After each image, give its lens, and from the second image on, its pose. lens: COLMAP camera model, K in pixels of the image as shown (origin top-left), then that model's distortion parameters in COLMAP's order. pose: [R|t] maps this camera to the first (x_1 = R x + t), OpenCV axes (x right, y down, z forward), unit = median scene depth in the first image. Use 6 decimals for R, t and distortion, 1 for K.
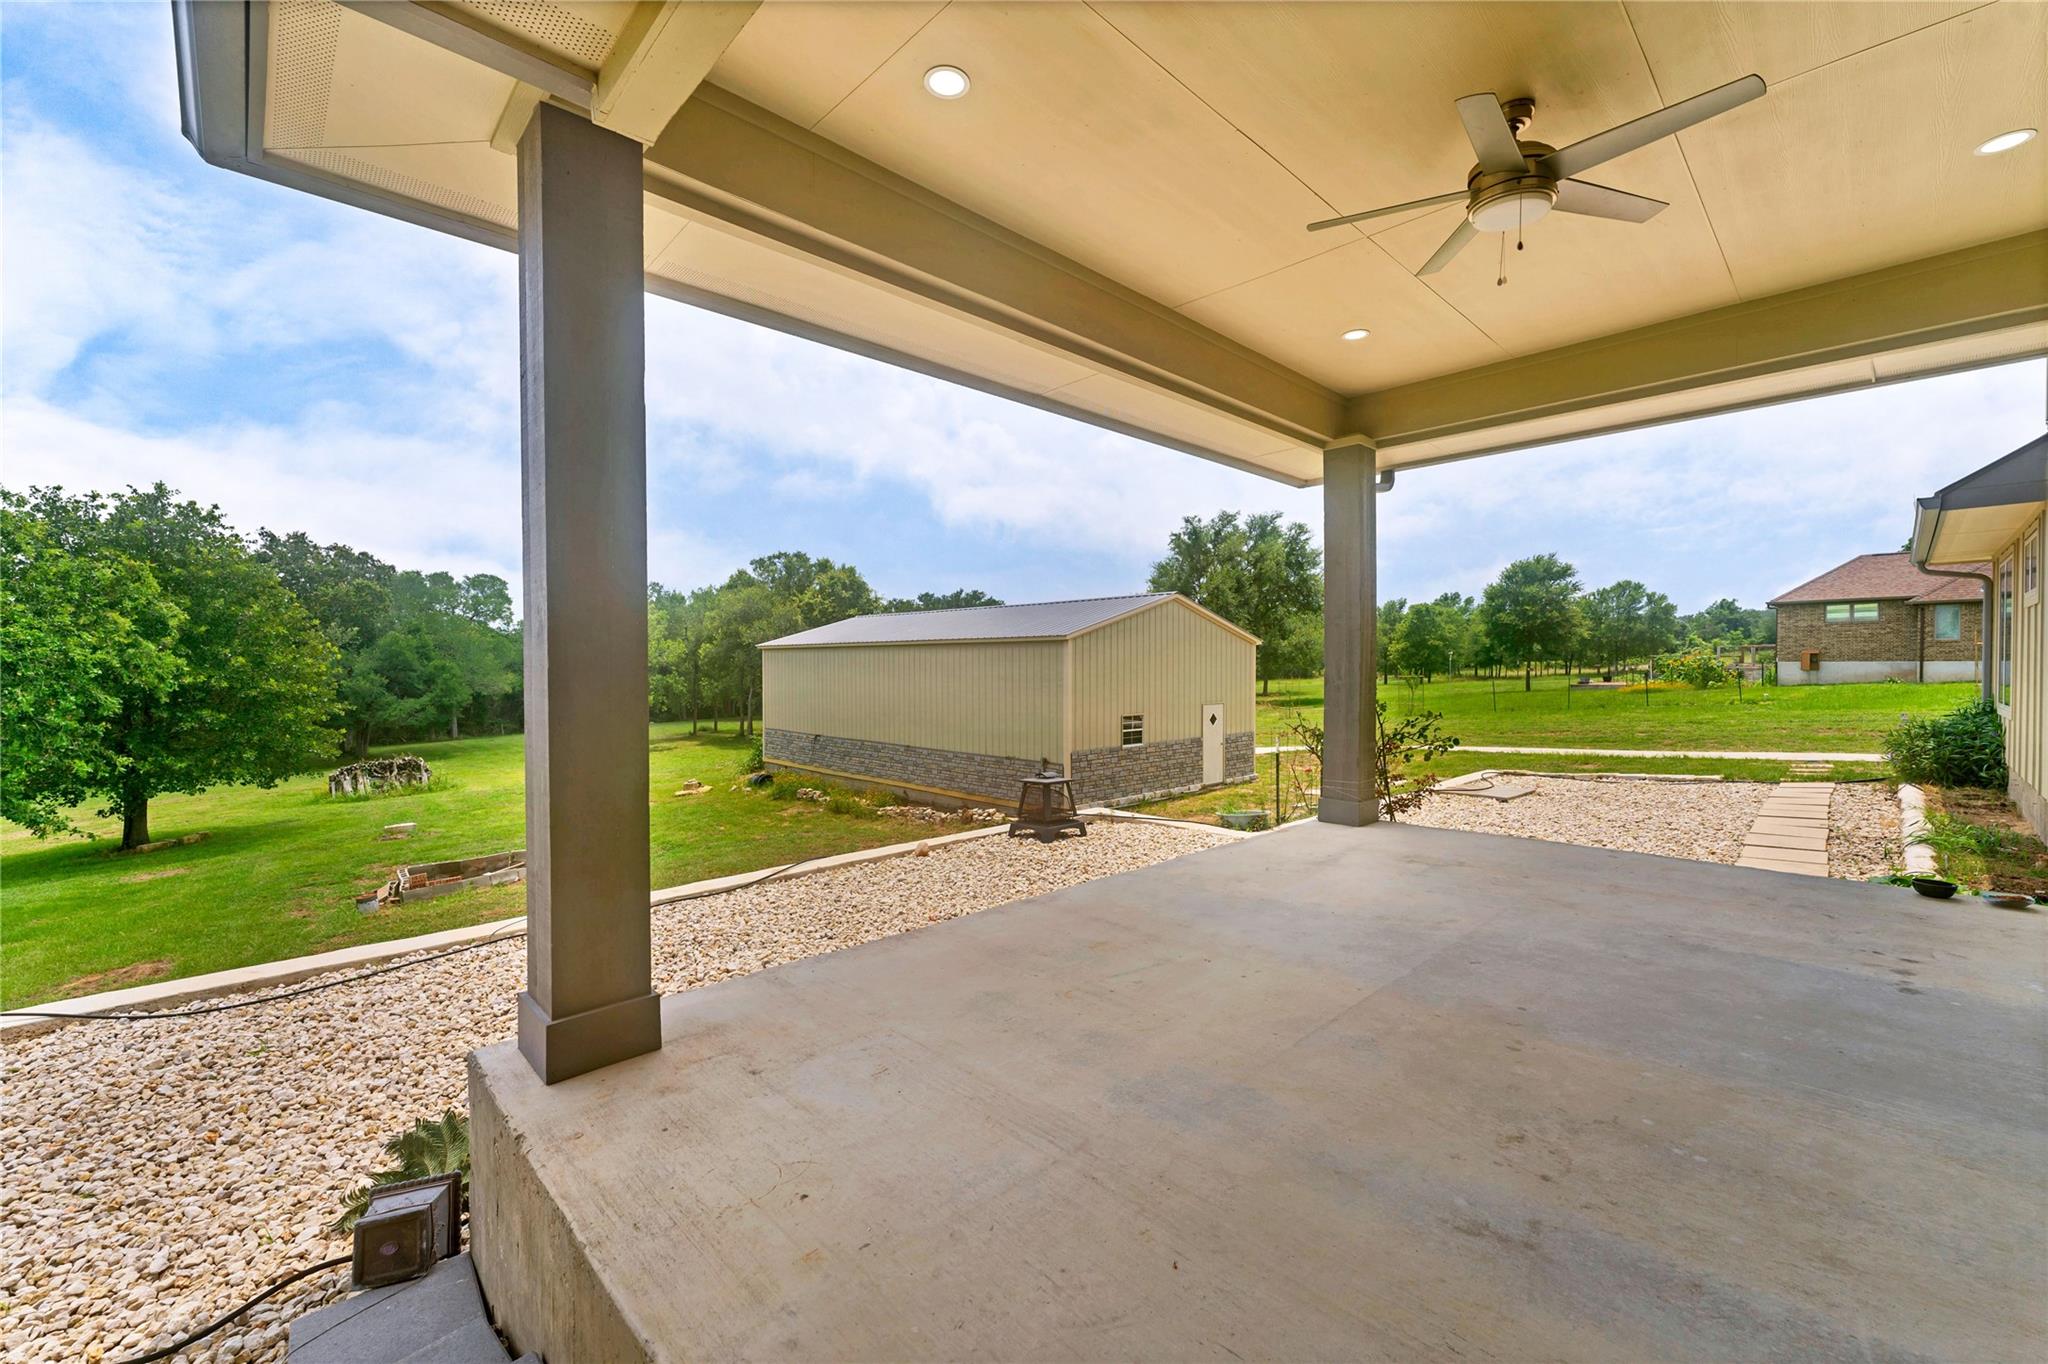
lens RADIAL K [[830.8, 0, 1026.1], [0, 830.8, 675.9], [0, 0, 1]] dist [0.002204, -0.000845]
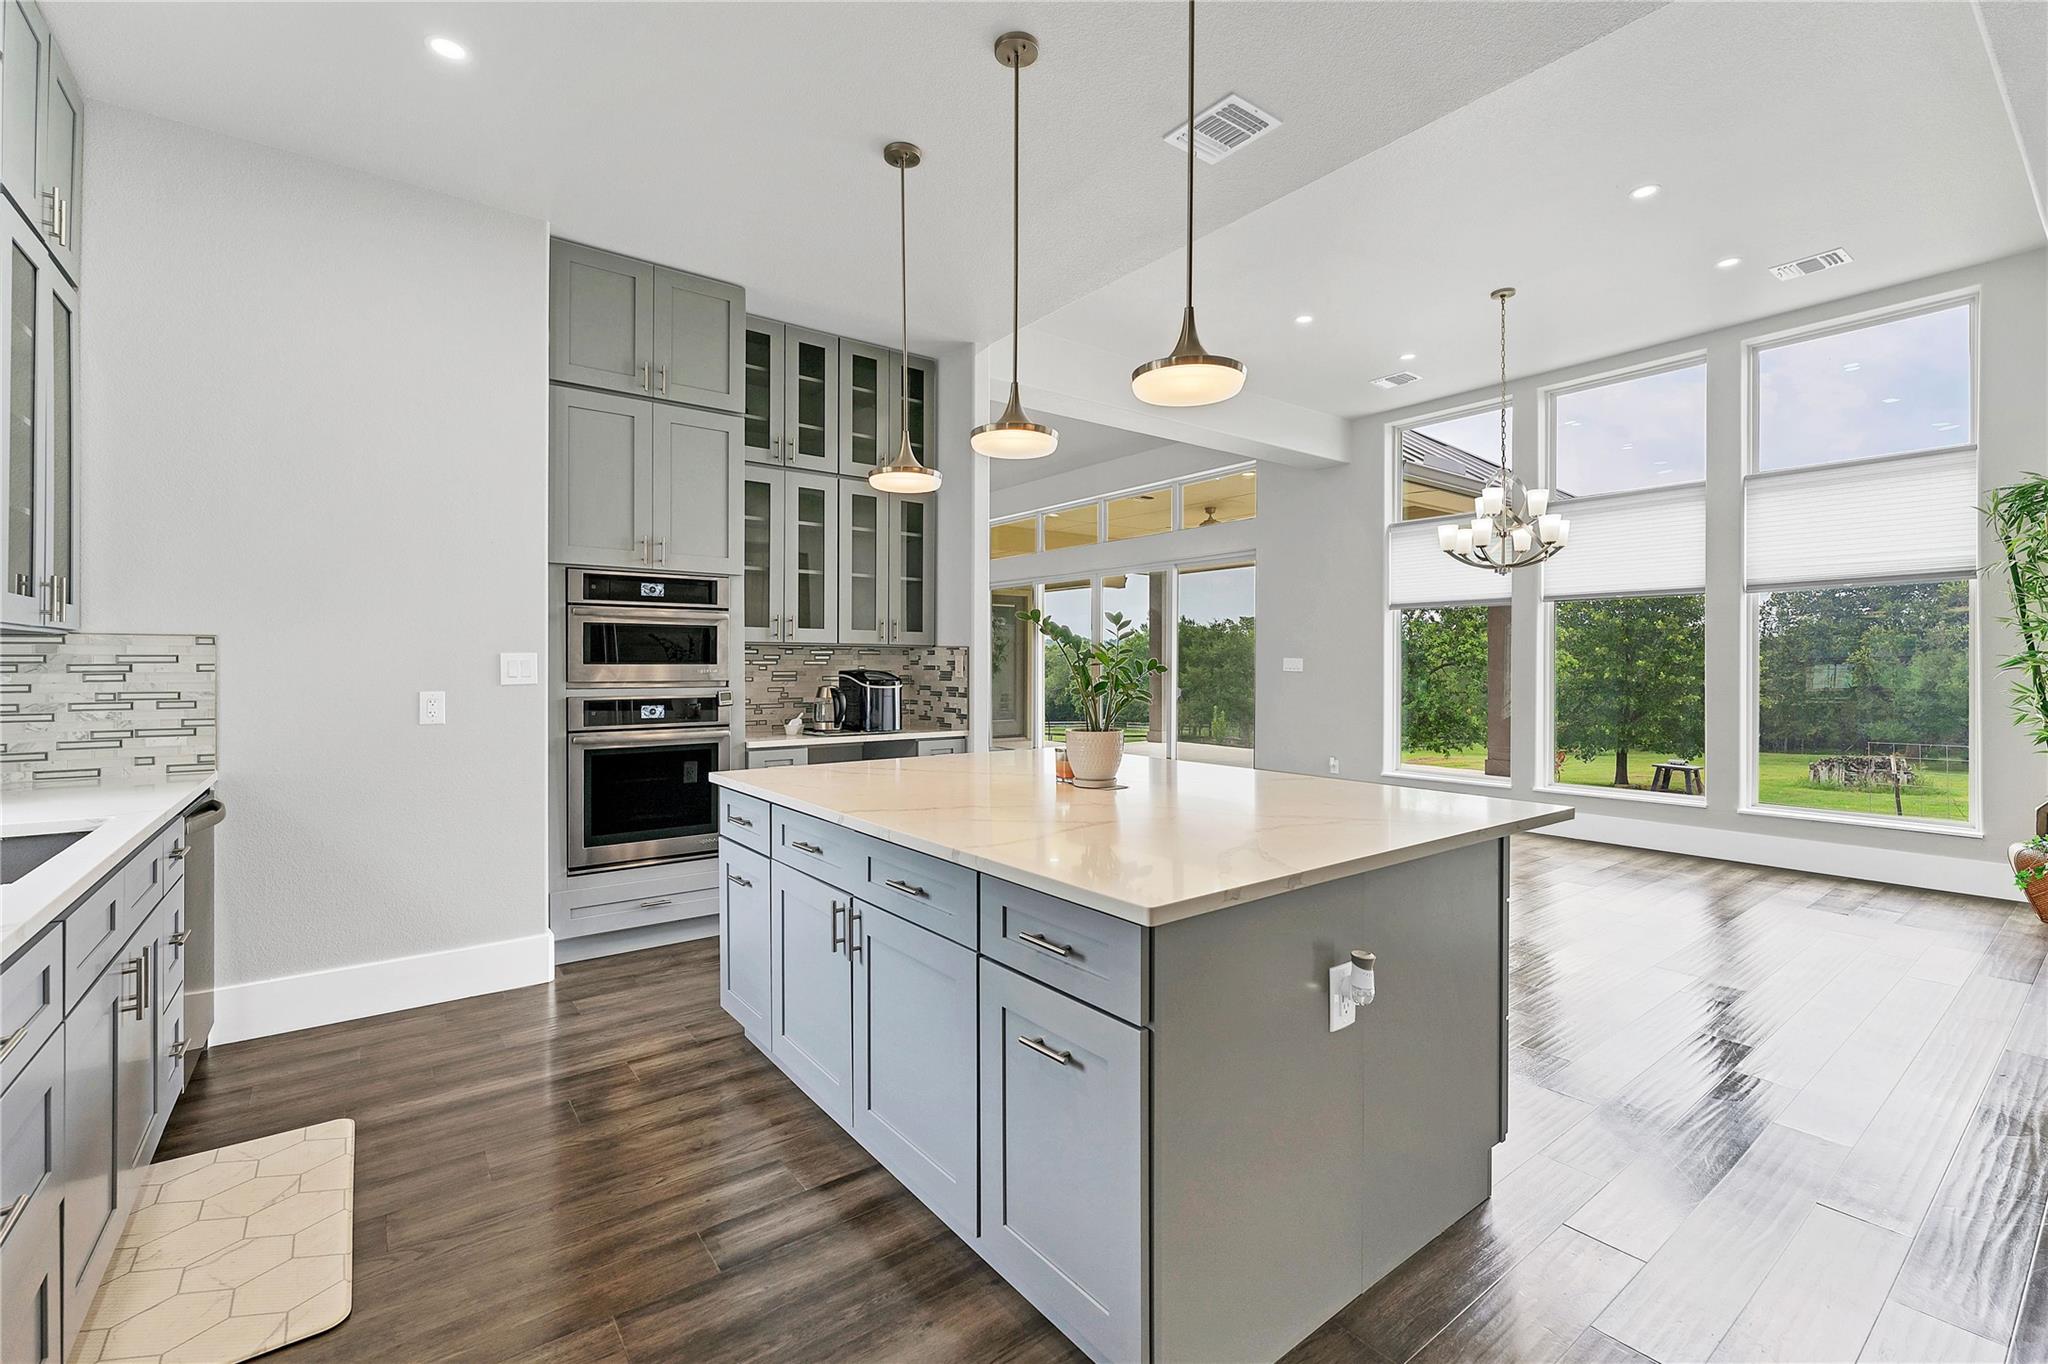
lens RADIAL K [[868.3, 0, 1020.2], [0, 868.3, 673.2], [0, 0, 1]] dist [-0.002631, -0.001085]
pose [[-0.111937, 0.012935, -0.993631, 0.446891], [-0.013830, 0.999798, 0.014573, -0.004662], [0.993619, 0.015373, -0.111736, 0.065948]]
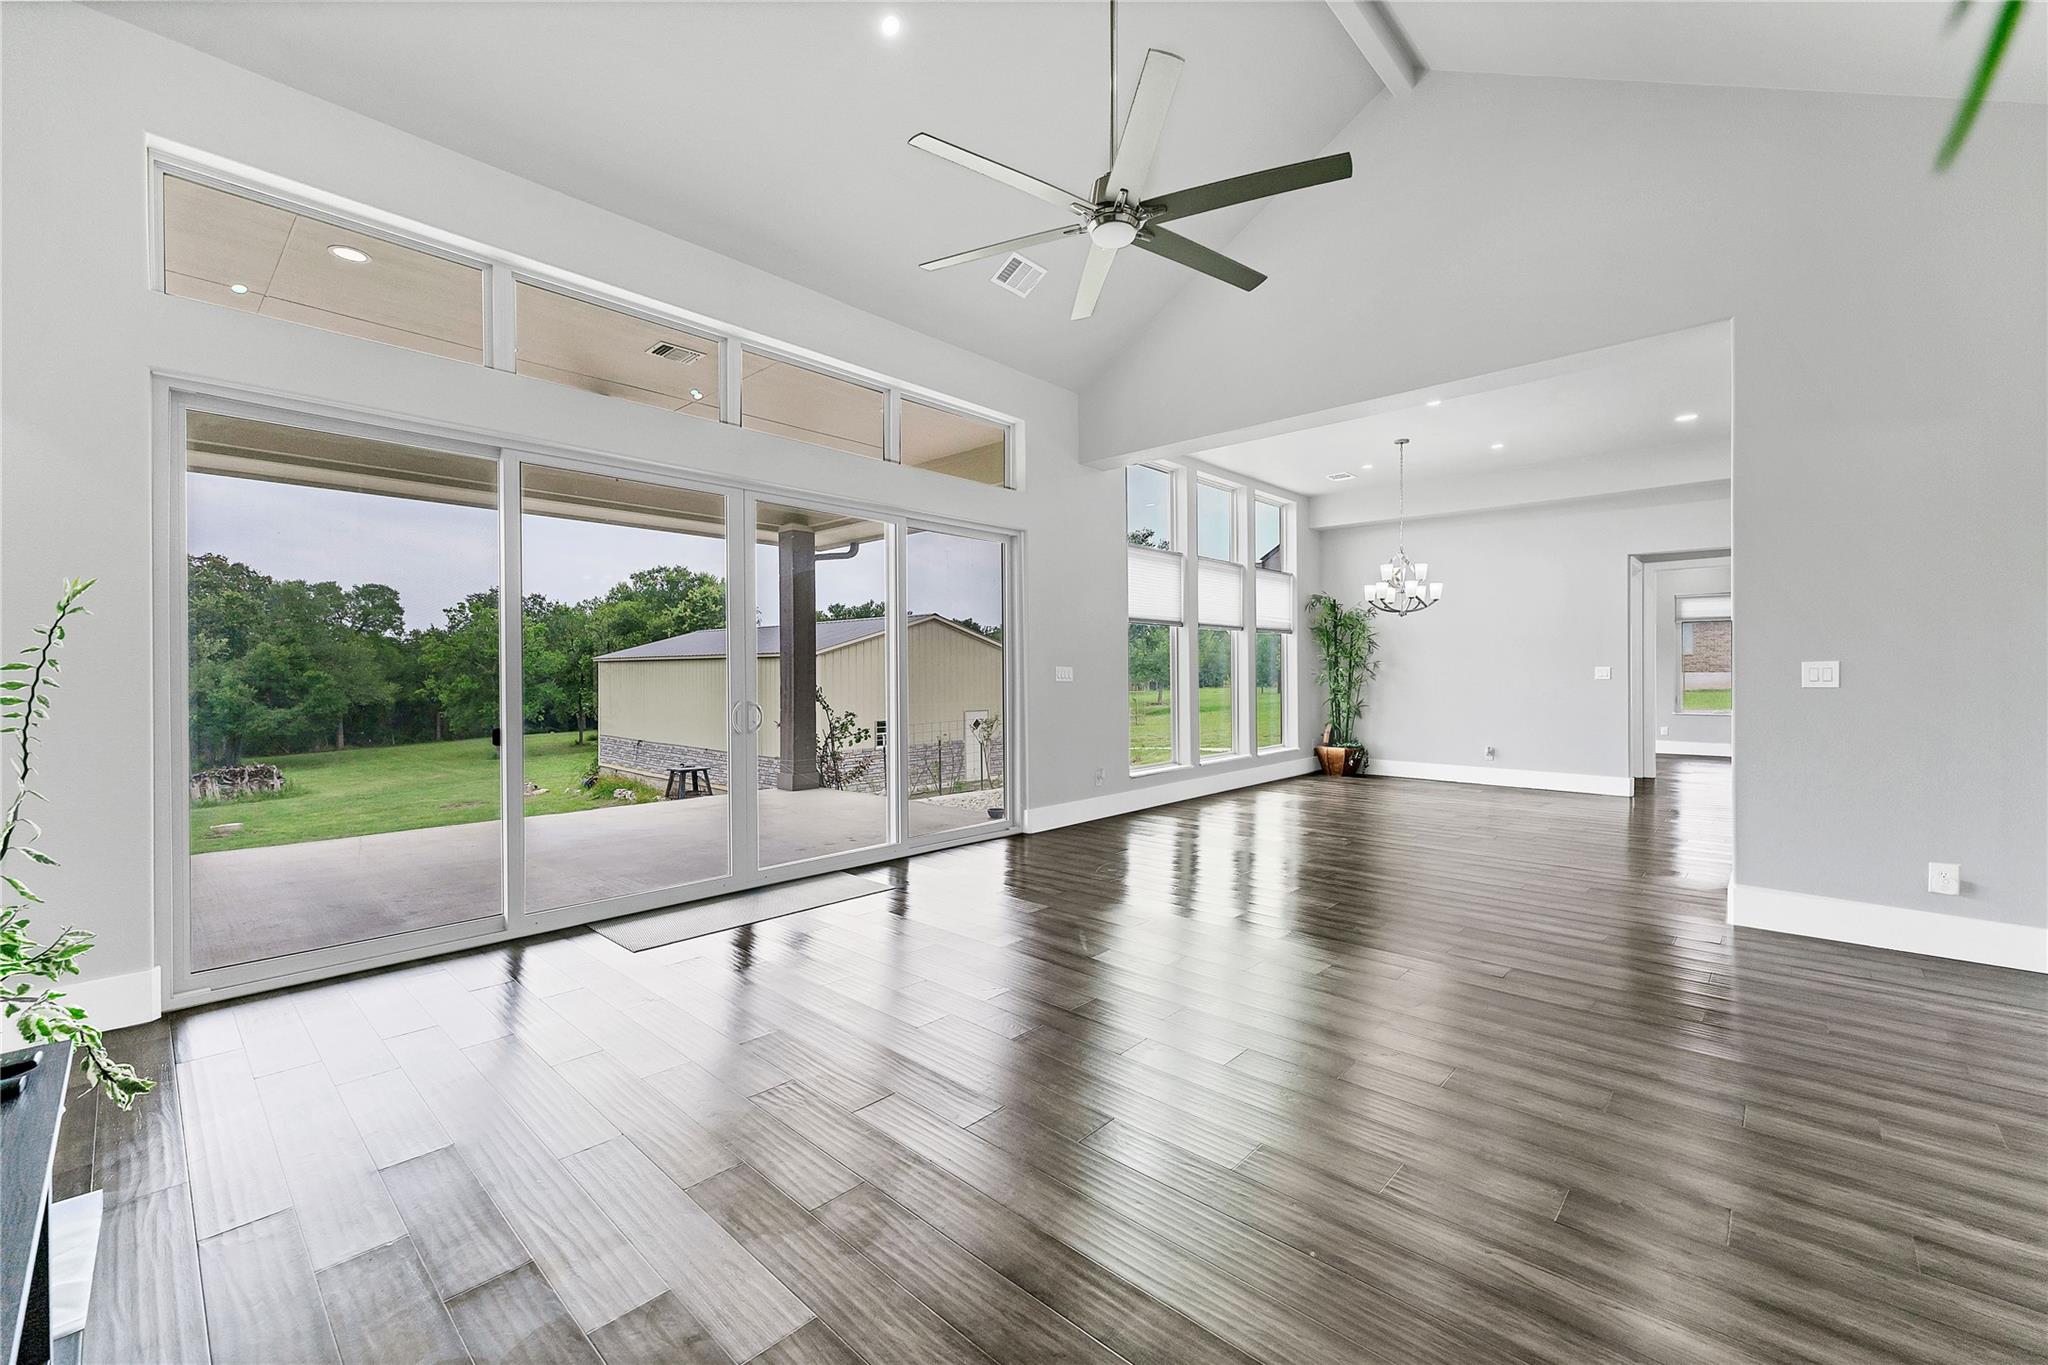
lens RADIAL K [[830.8, 0, 1021.7], [0, 830.8, 670.8], [0, 0, 1]] dist [0.002204, -0.000845]
pose [[0.998160, 0.000525, 0.060628, 0.149726], [0.000523, 0.999851, -0.017262, -0.001067], [-0.060628, 0.017262, 0.998011, -0.101012]]
